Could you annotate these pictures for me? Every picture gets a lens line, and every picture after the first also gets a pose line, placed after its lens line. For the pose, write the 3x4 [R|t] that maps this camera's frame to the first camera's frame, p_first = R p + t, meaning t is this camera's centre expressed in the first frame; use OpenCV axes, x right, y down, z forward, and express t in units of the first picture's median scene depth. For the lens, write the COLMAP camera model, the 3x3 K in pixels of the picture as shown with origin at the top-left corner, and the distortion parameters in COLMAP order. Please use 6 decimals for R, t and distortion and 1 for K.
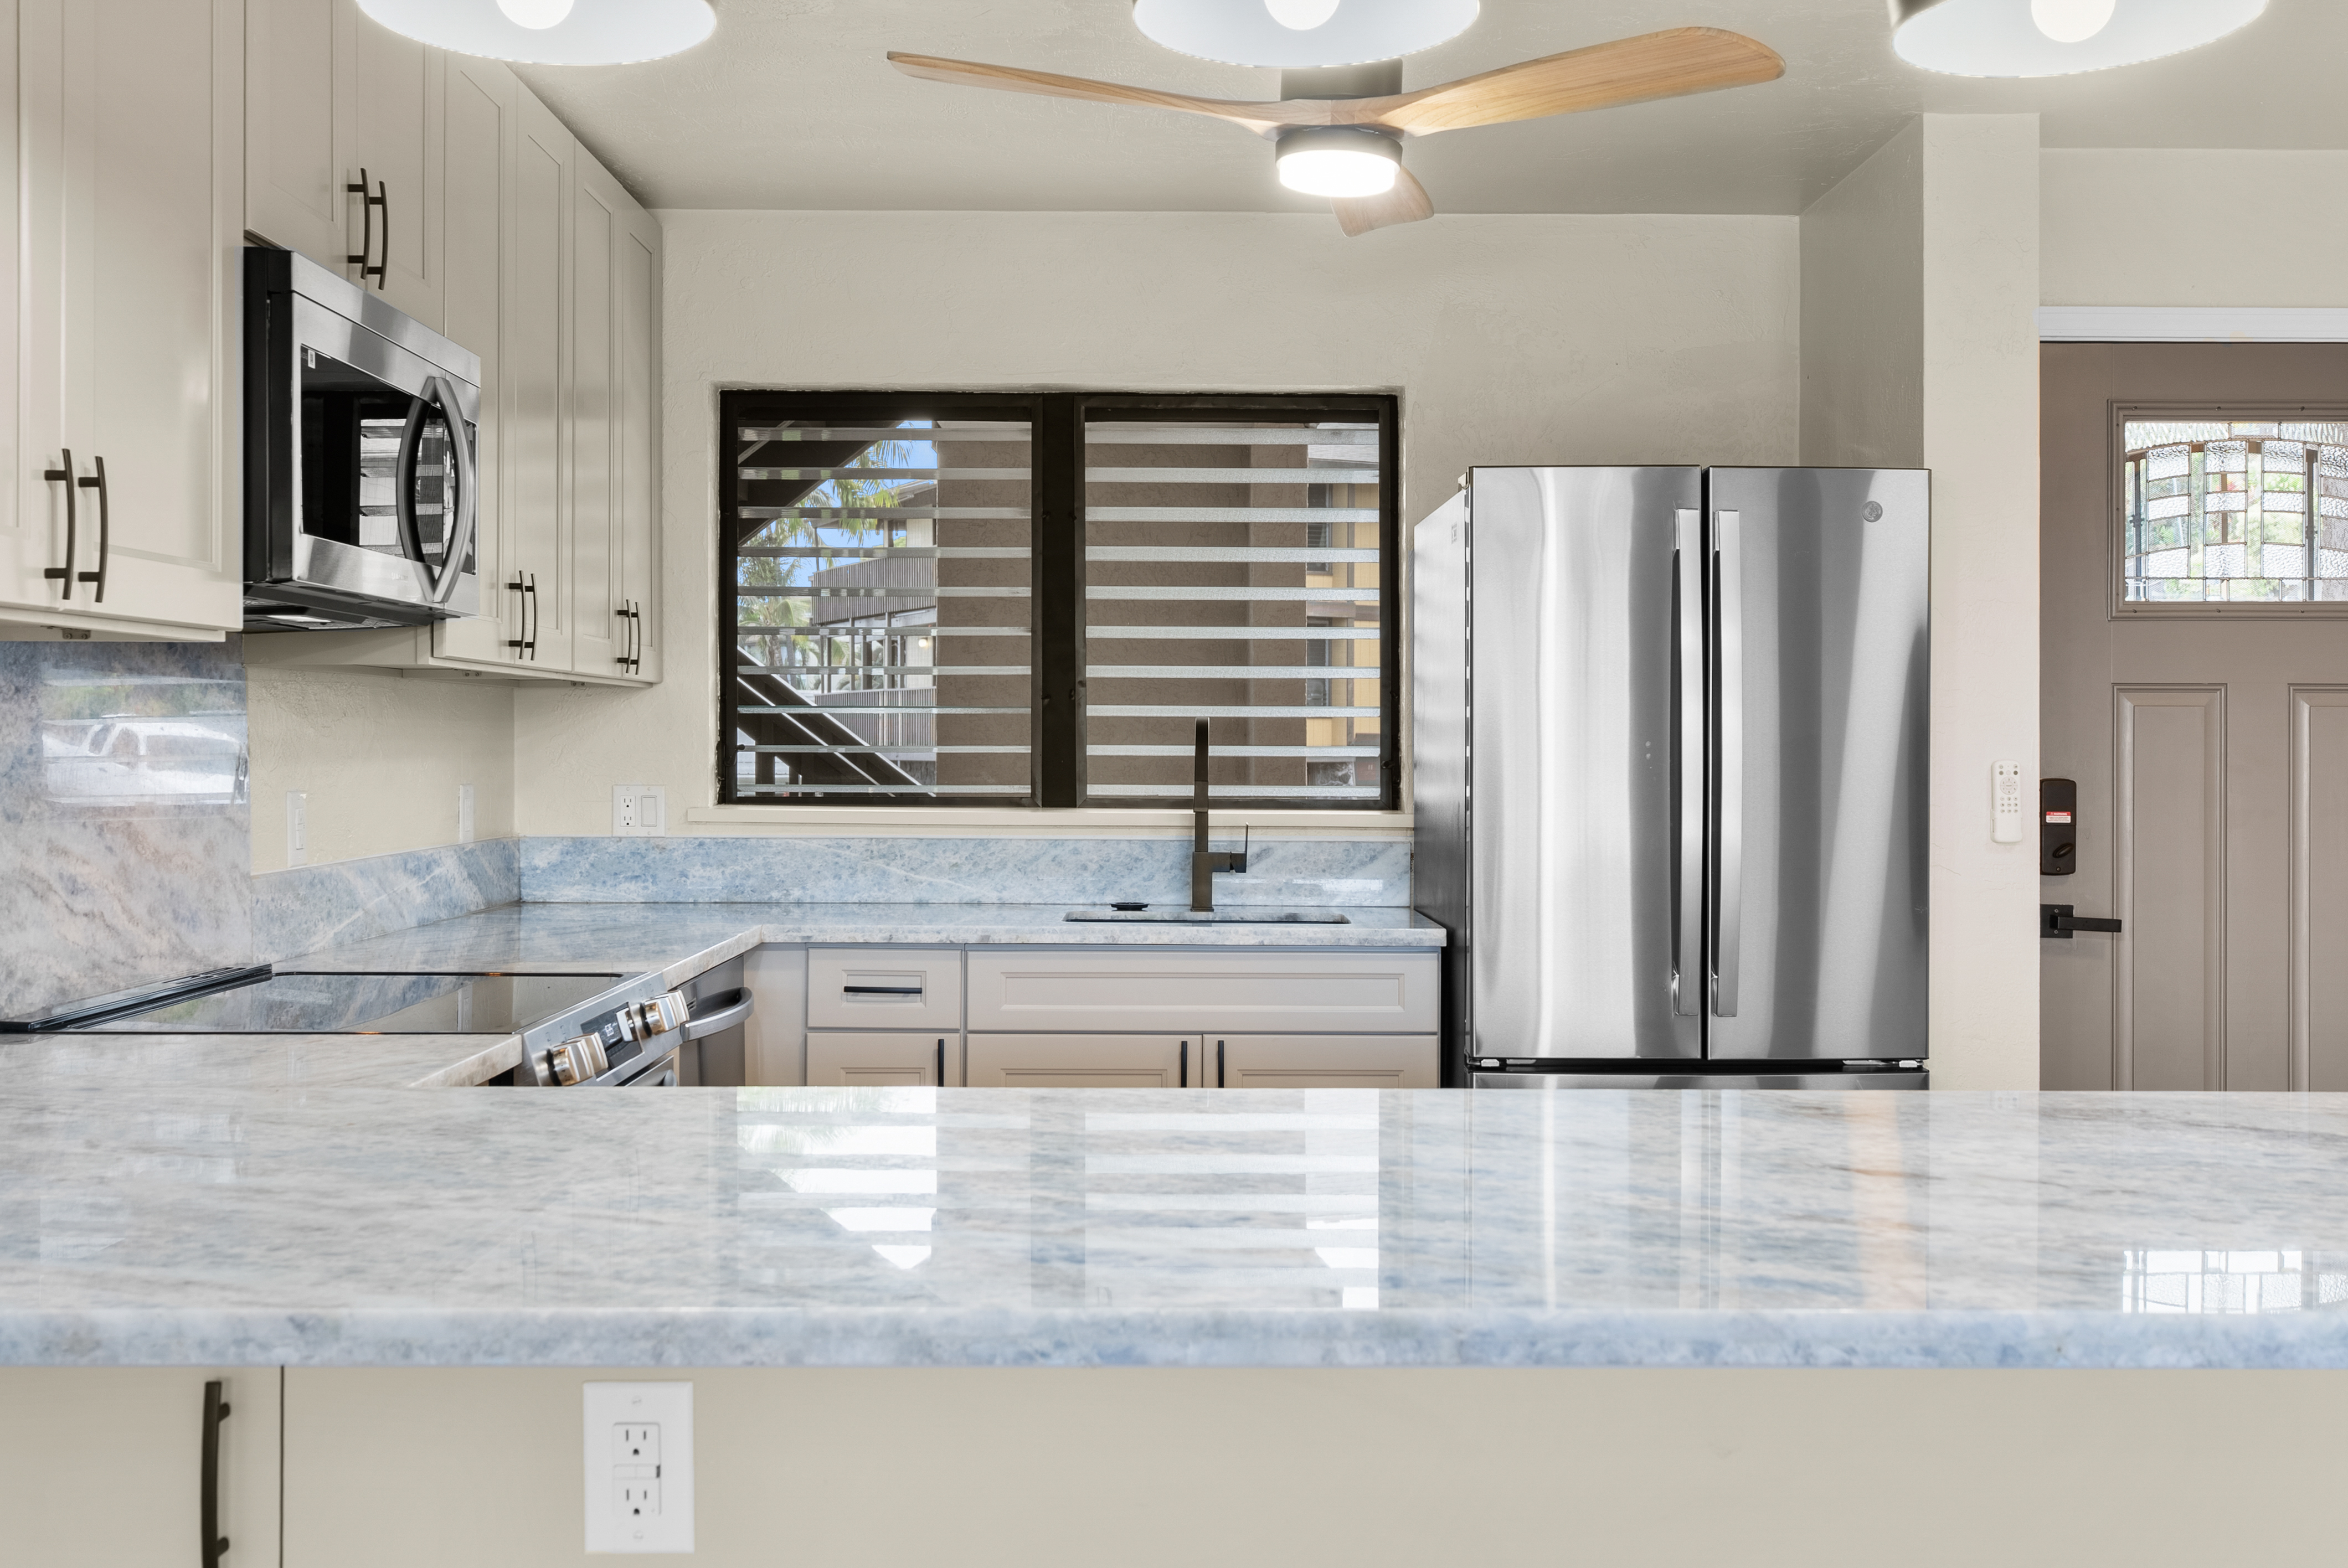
lens RADIAL K [[2320.9, 0, 1168.6], [0, 2320.9, 784.9], [0, 0, 1]] dist [-0.003336, 0.008347]
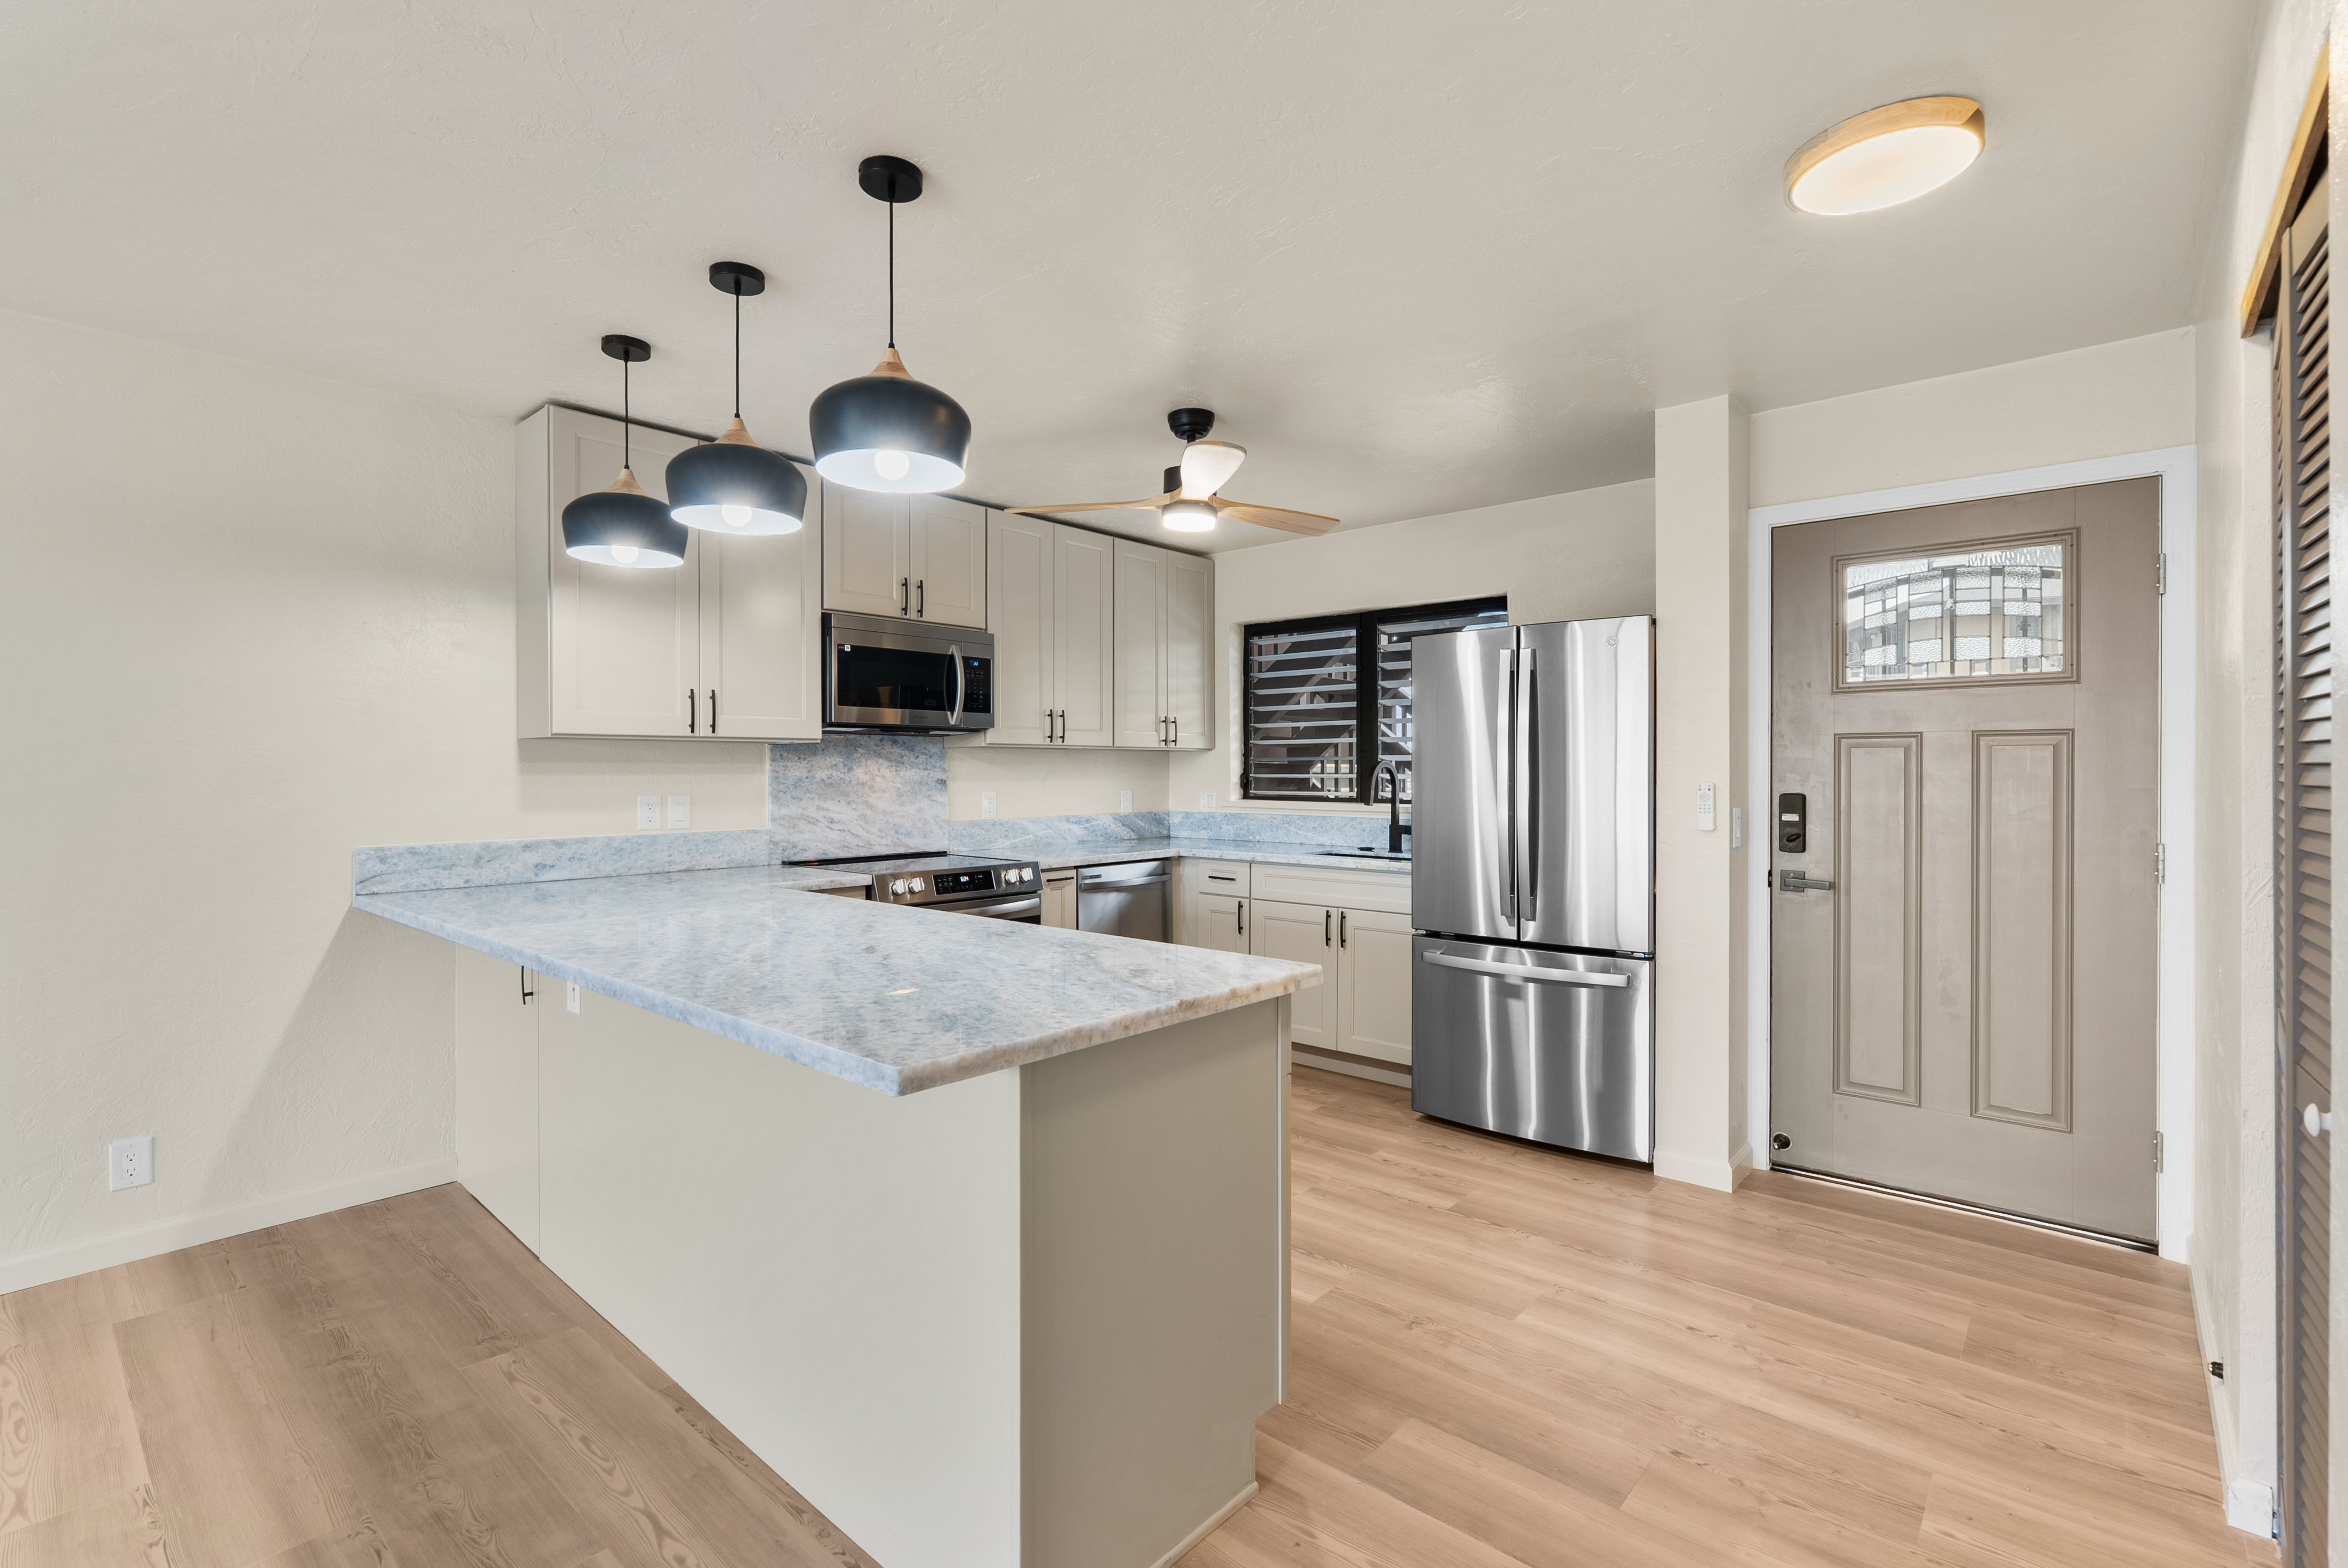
lens RADIAL K [[1062.7, 0, 1174.0], [0, 1062.7, 784.0], [0, 0, 1]] dist [0.000689, 0.000949]
pose [[0.751604, 0.004018, -0.659602, 0.499201], [-0.008894, 0.999952, -0.004043, -0.002476], [0.659555, 0.008905, 0.751604, 0.136857]]
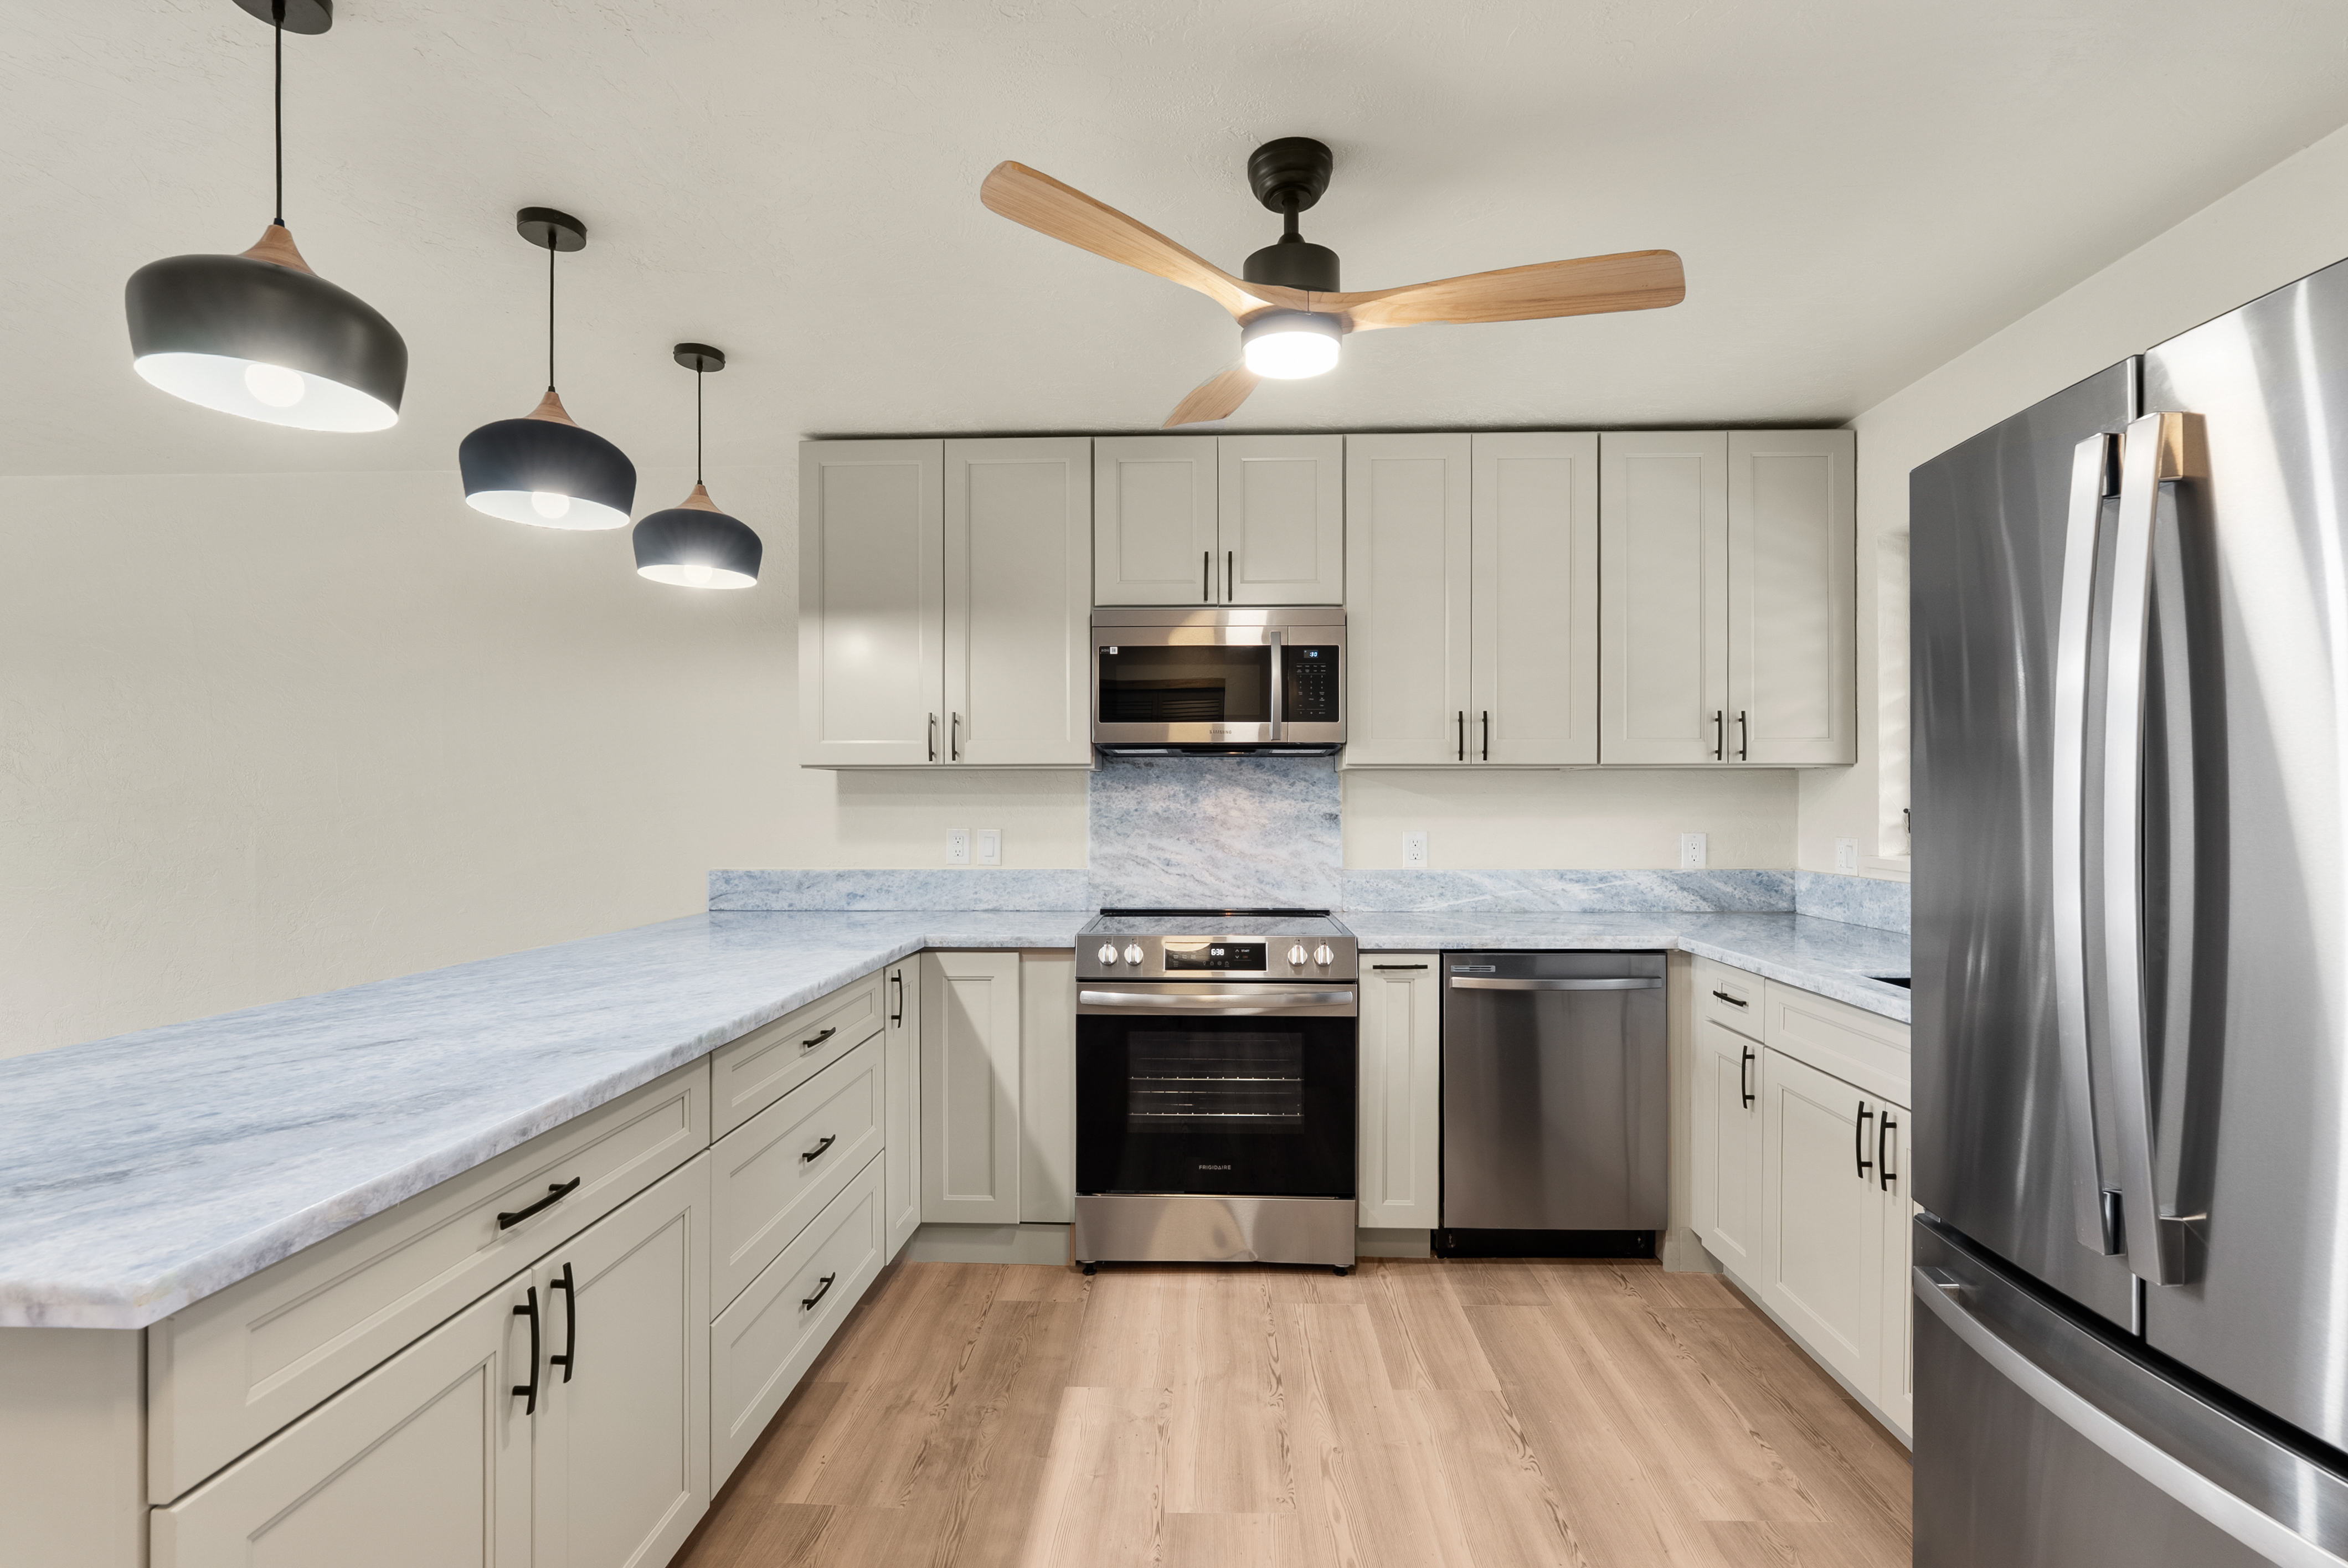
lens RADIAL K [[1073.8, 0, 1187.3], [0, 1073.8, 792.0], [0, 0, 1]] dist [-0.014255, 0.000249]
pose [[-0.028521, -0.010649, -0.999536, 0.436940], [-0.018671, 0.999774, -0.010119, -0.014061], [0.999419, 0.018374, -0.028713, 0.640174]]
